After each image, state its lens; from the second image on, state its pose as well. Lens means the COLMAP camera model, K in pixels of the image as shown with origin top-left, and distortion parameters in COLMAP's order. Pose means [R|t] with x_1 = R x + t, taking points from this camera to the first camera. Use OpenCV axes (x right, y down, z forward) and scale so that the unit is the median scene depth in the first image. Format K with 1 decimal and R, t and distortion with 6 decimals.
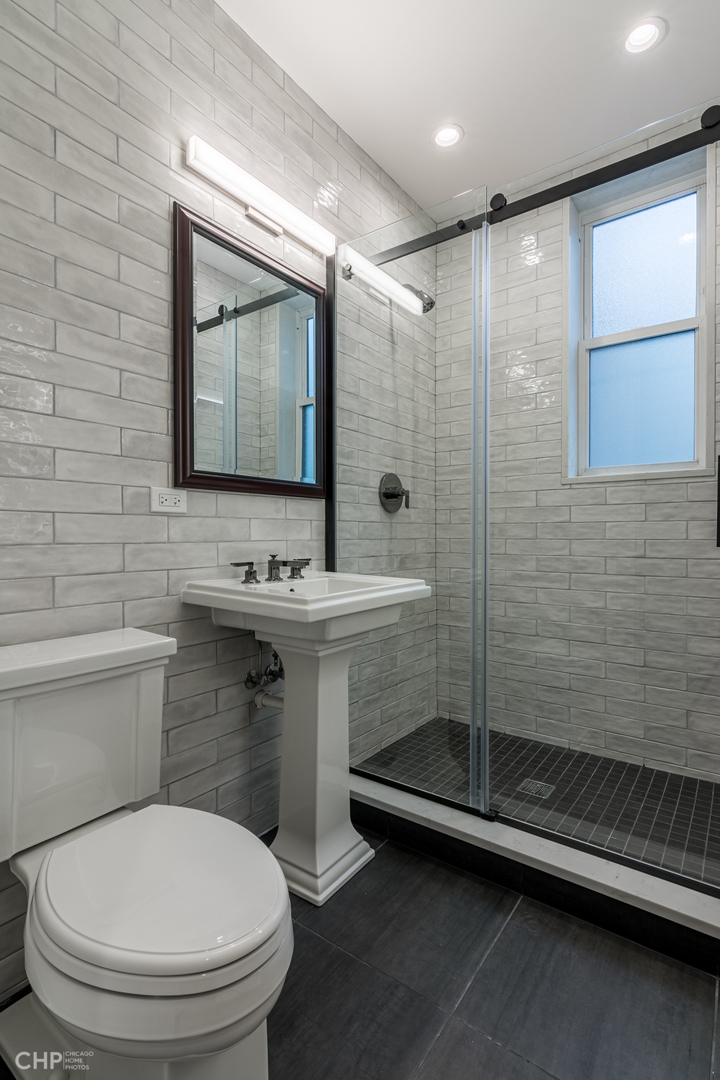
lens RADIAL K [[523.9, 0, 358.7], [0, 523.9, 538.0], [0, 0, 1]] dist [-0.000327, 0.001682]
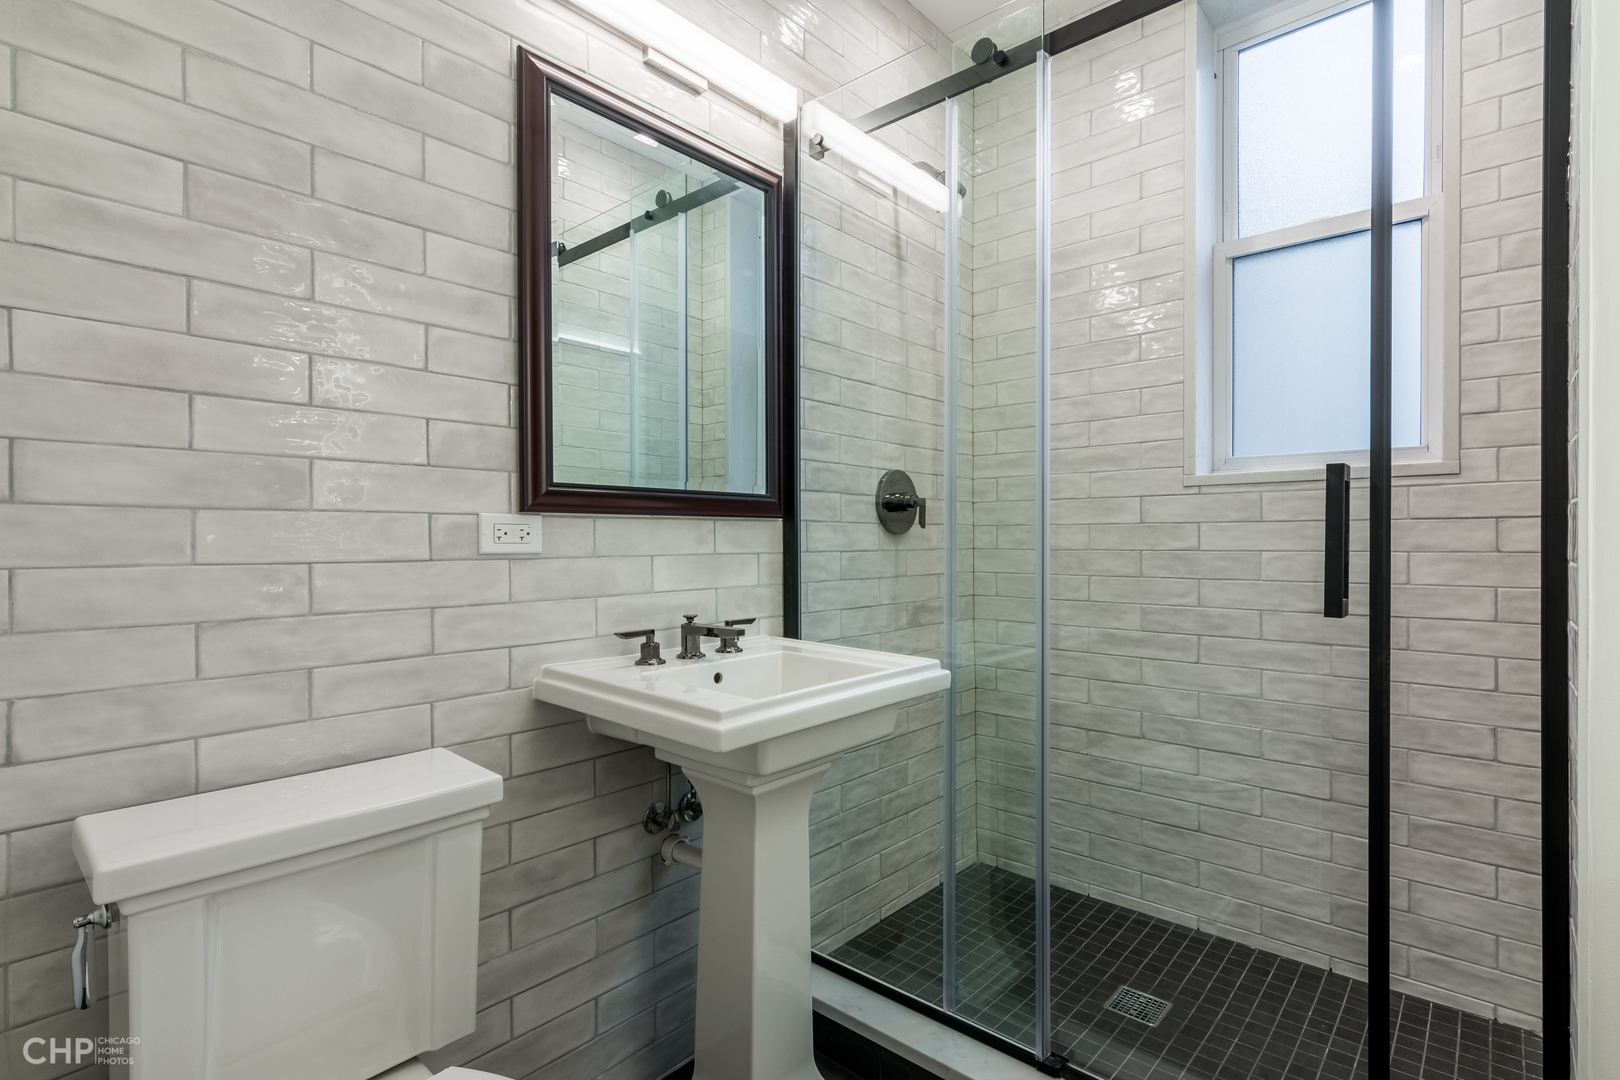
lens RADIAL K [[785.8, 0, 812.2], [0, 785.8, 542.7], [0, 0, 1]] dist [-0.000327, 0.001682]
pose [[0.996251, -0.001679, -0.086497, 0.049533], [0.001611, 0.999998, -0.000856, -0.043538], [0.086498, 0.000714, 0.996252, 0.083412]]
